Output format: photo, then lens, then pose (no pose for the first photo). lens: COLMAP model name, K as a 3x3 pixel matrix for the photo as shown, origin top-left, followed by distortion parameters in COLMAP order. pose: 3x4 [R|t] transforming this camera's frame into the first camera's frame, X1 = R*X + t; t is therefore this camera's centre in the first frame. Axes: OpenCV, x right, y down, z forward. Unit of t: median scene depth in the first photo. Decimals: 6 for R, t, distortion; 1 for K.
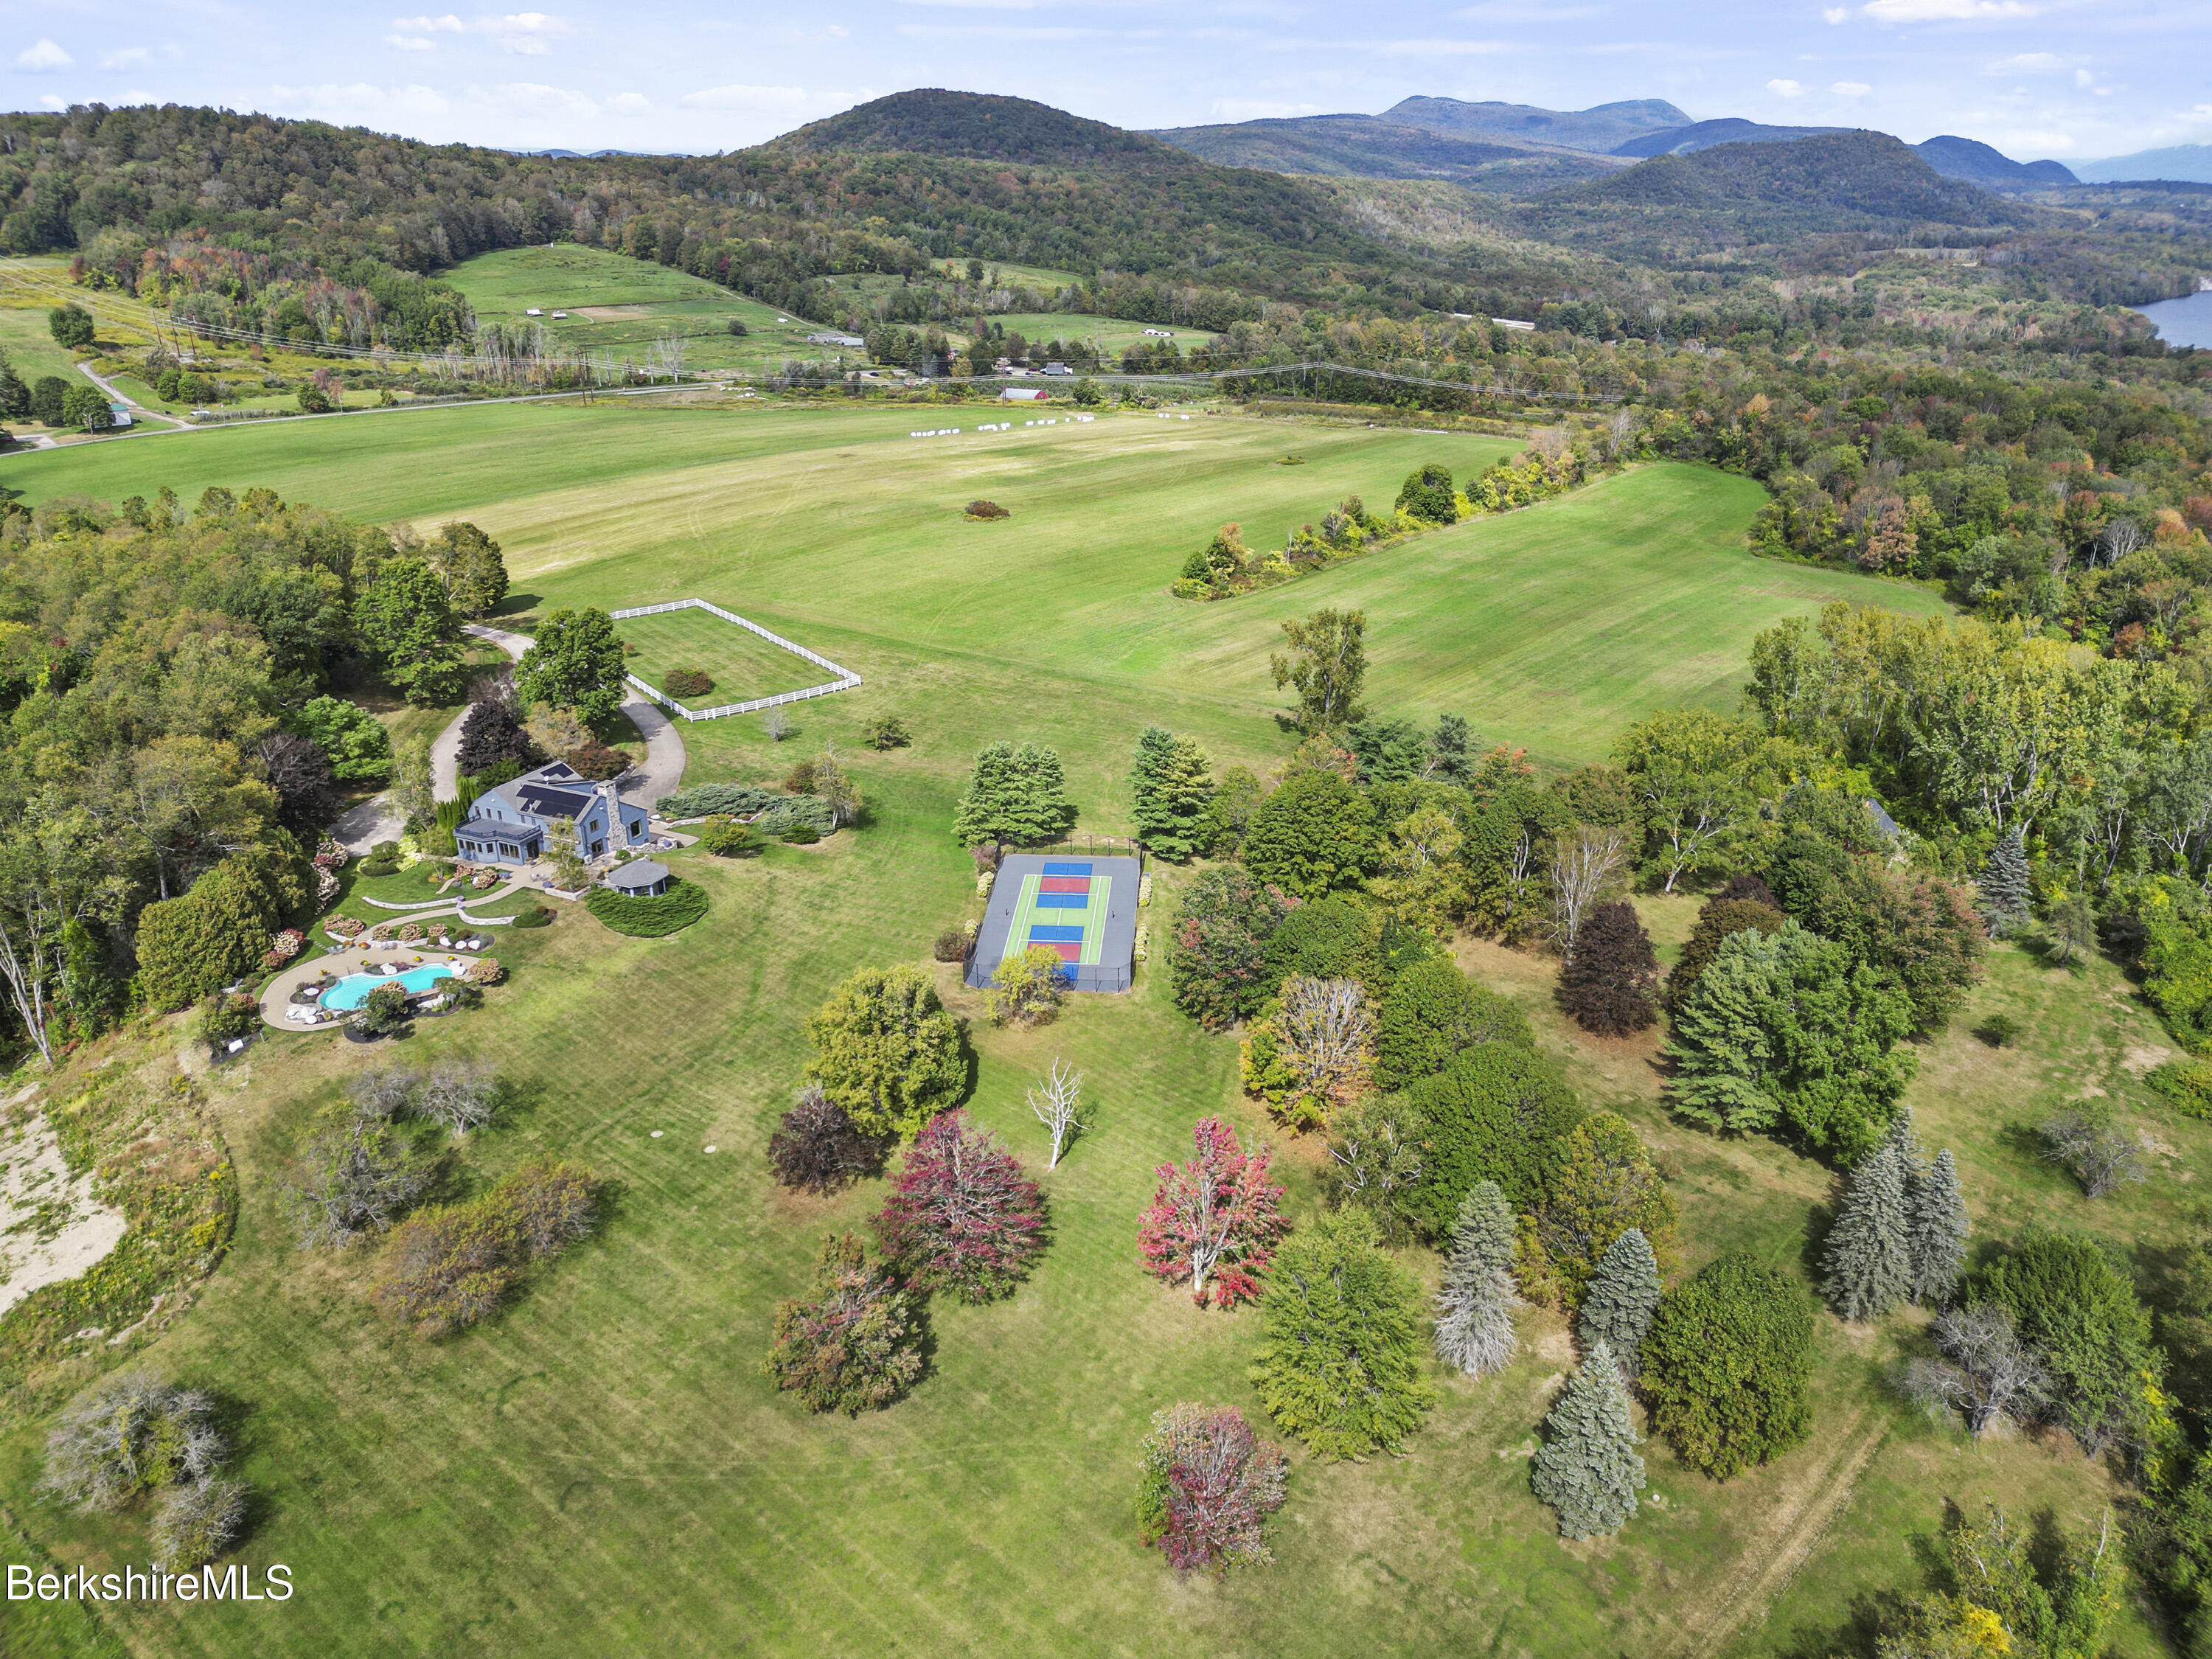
lens RADIAL K [[1578.8, 0, 1106.0], [0, 1578.8, 829.5], [0, 0, 1]] dist [0.077658, -0.080755]
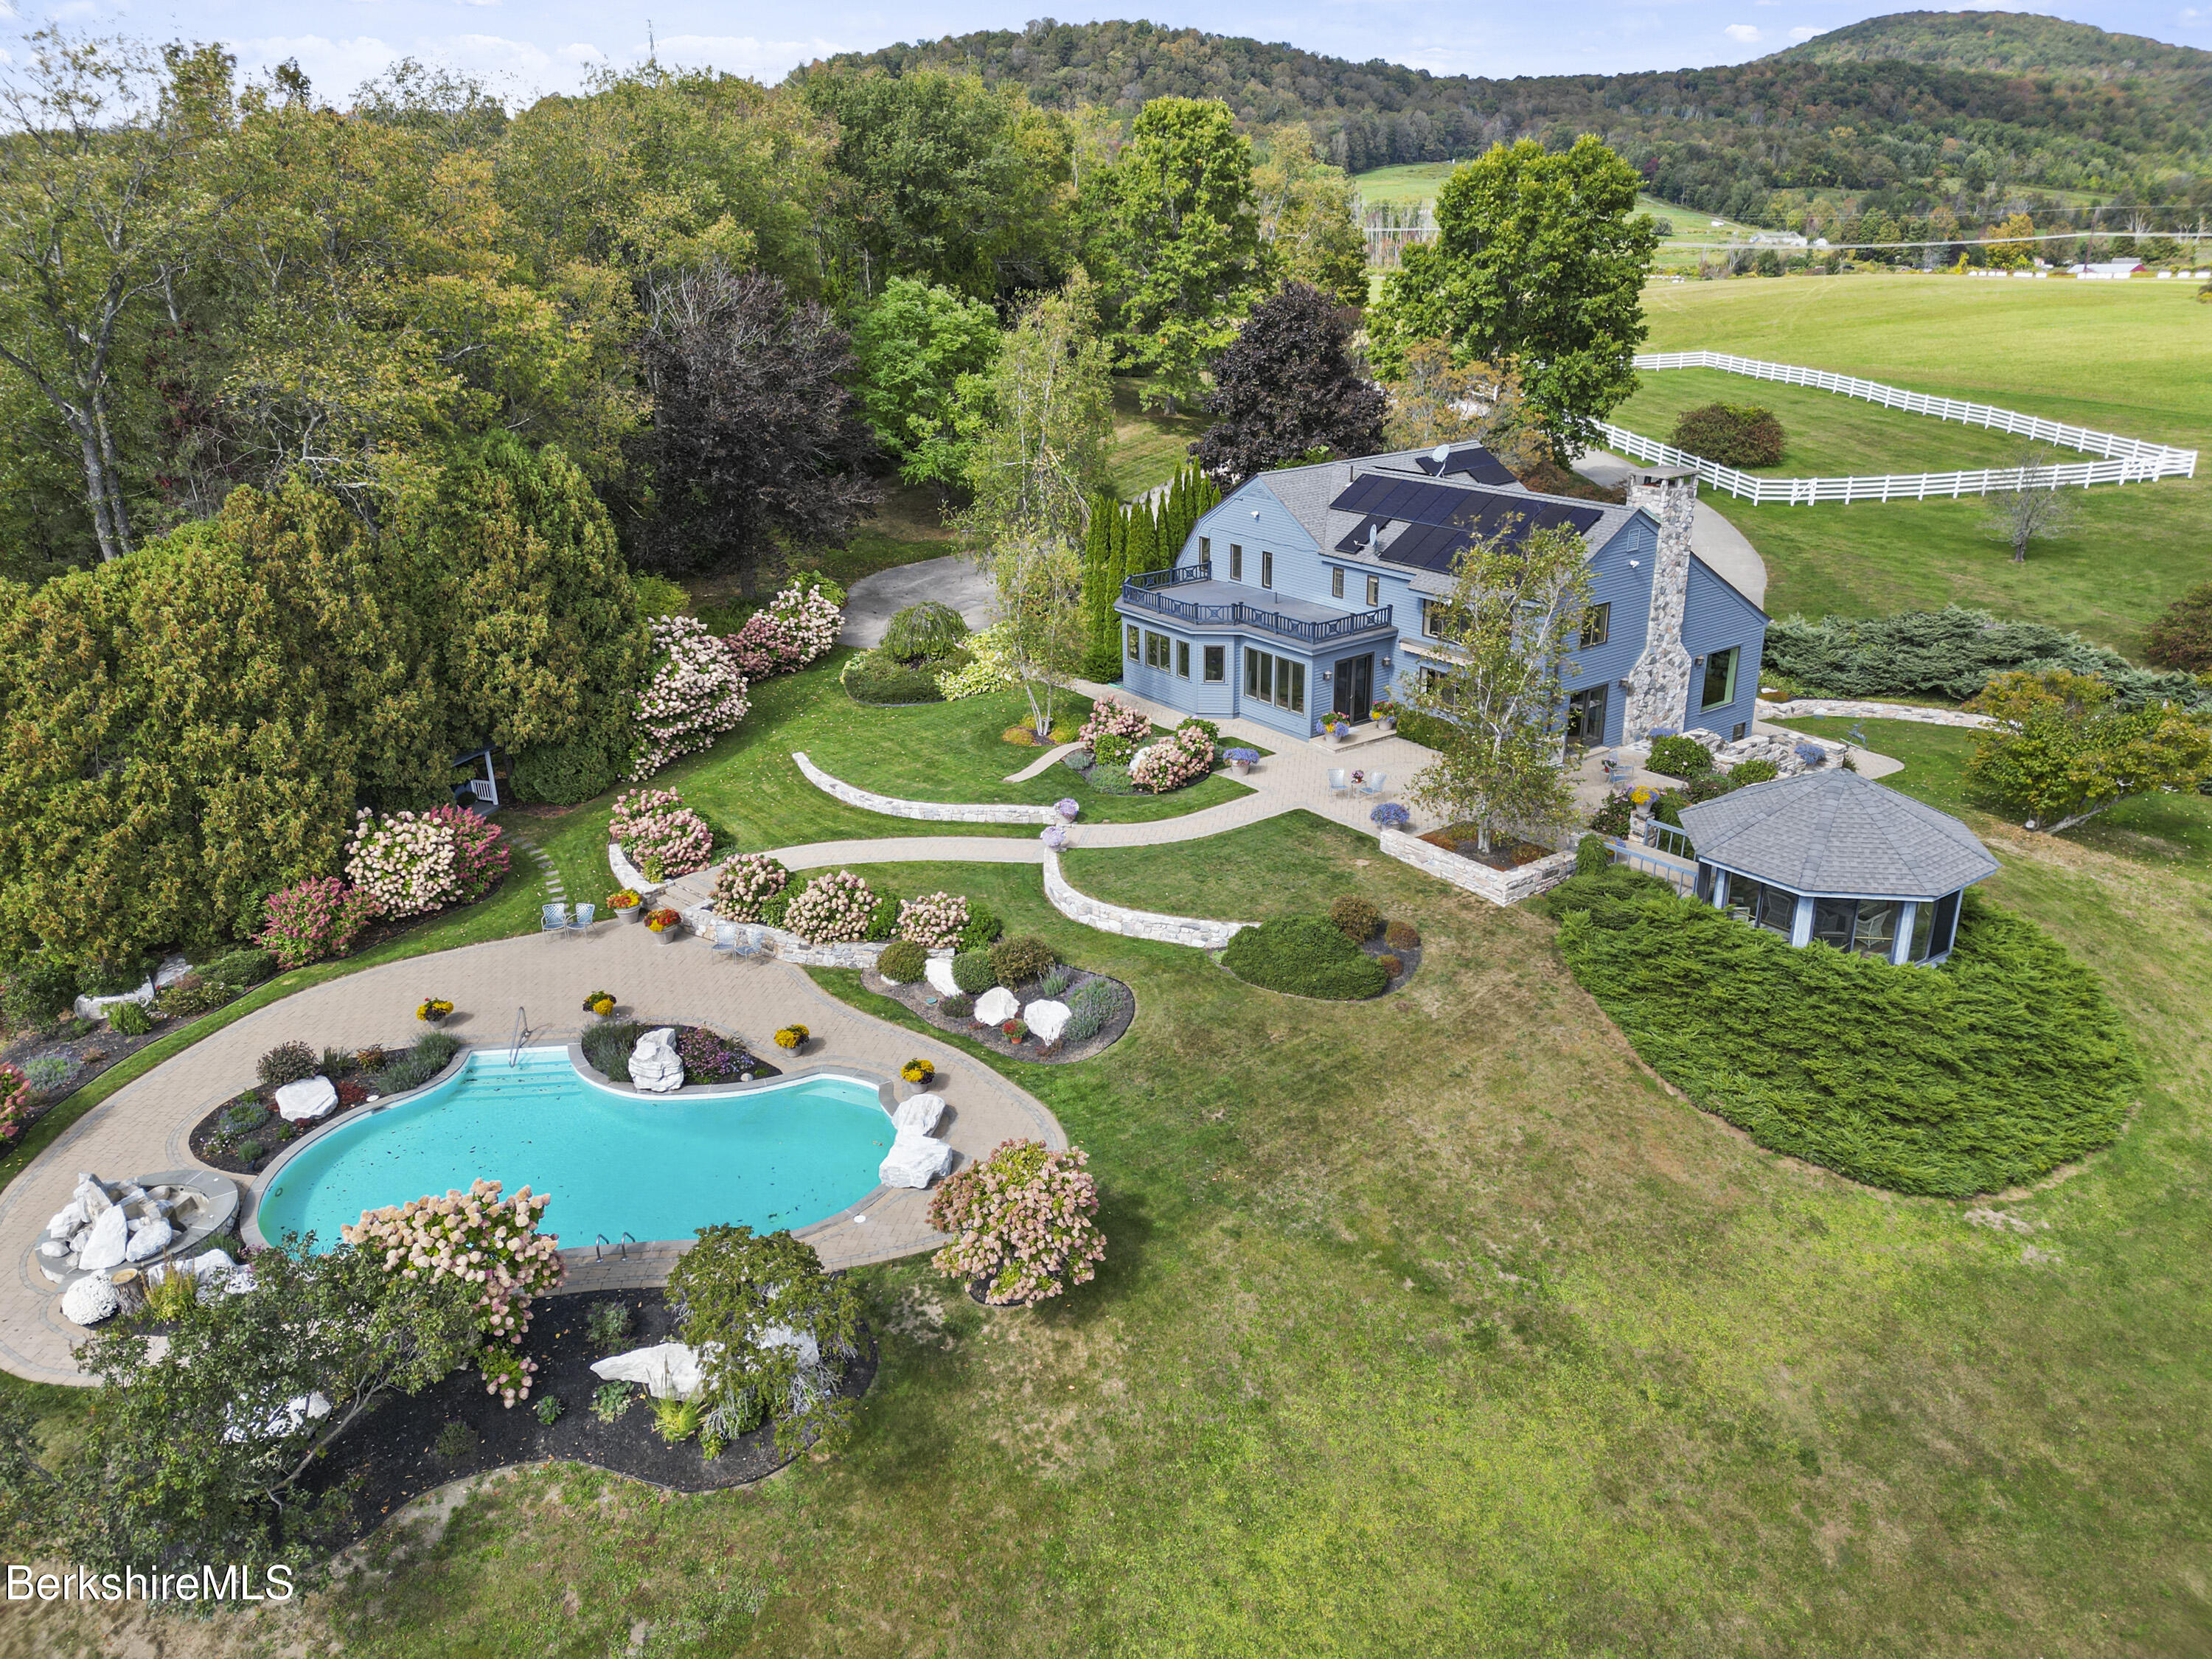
lens RADIAL K [[1522.2, 0, 1106.0], [0, 1522.2, 829.5], [0, 0, 1]] dist [0.077772, -0.078635]
pose [[0.873668, 0.174075, -0.454315, -0.277845], [-0.175721, 0.983668, 0.038980, 0.034535], [0.453680, 0.045777, 0.889988, 0.759908]]
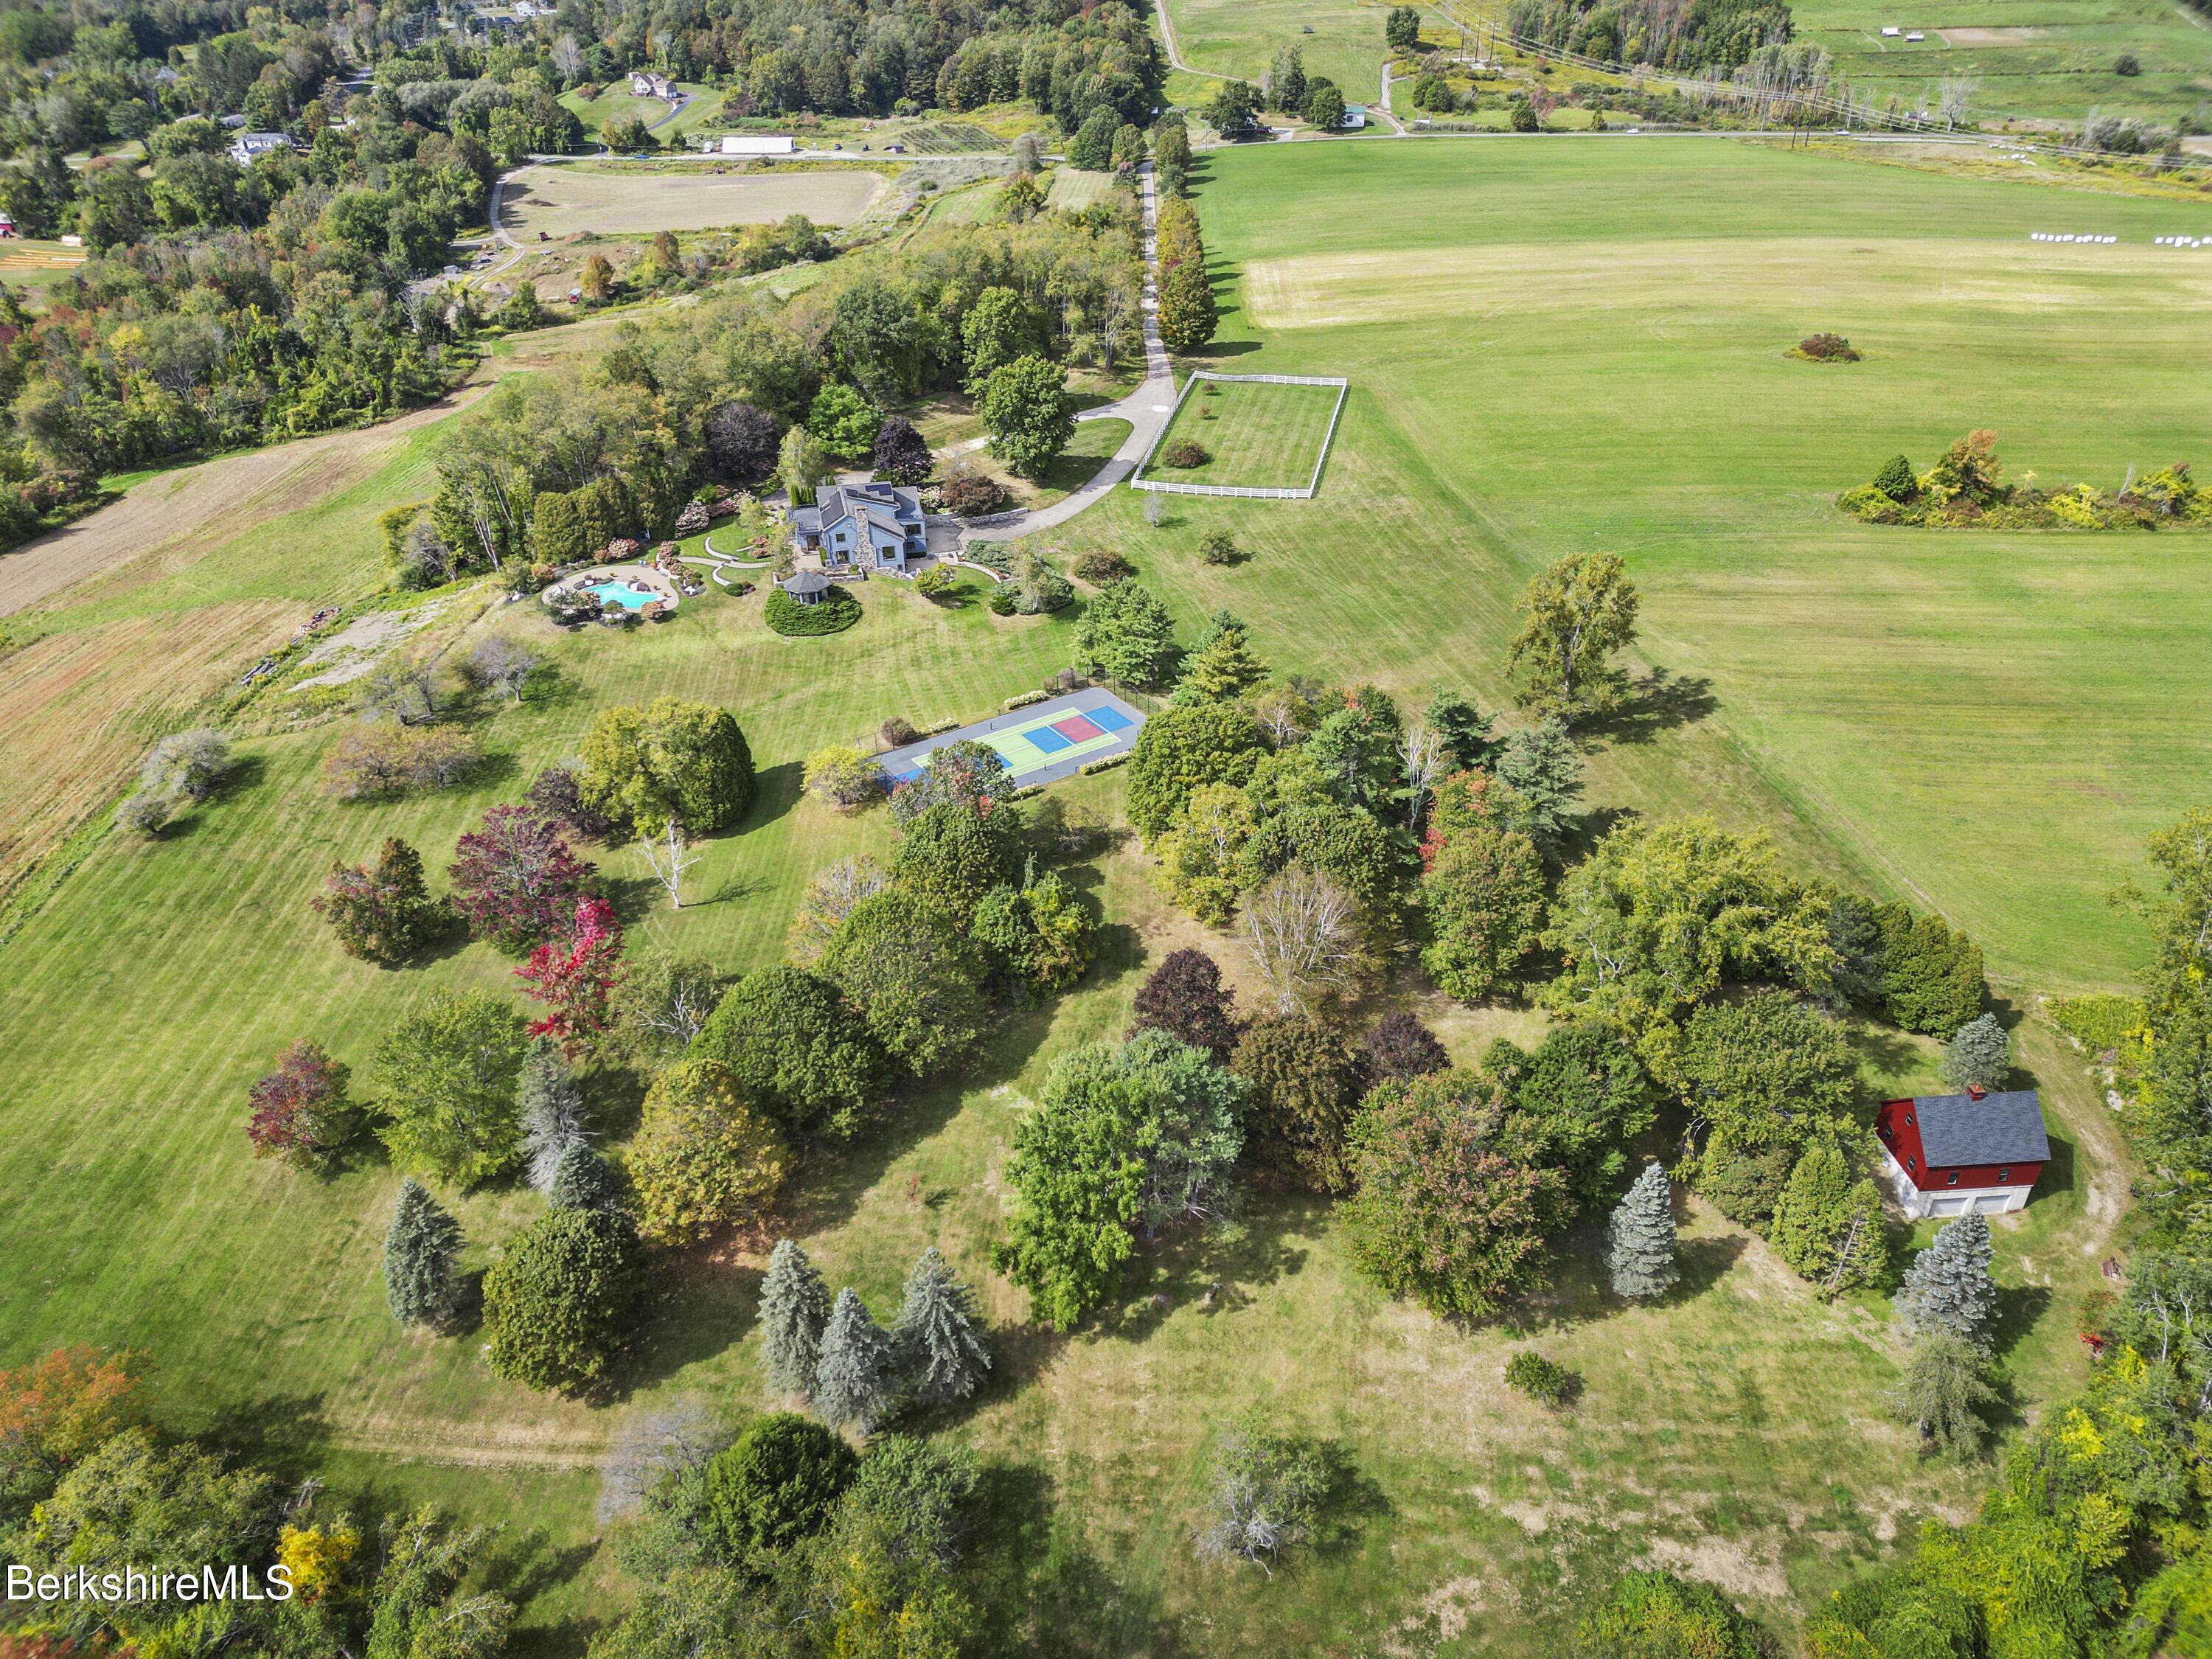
lens RADIAL K [[1522.2, 0, 1106.0], [0, 1522.2, 829.5], [0, 0, 1]] dist [0.077772, -0.078635]
pose [[0.611406, 0.419053, -0.671251, 0.718203], [-0.291504, 0.907889, 0.301268, -0.220831], [0.735669, 0.011475, 0.677244, 0.357065]]
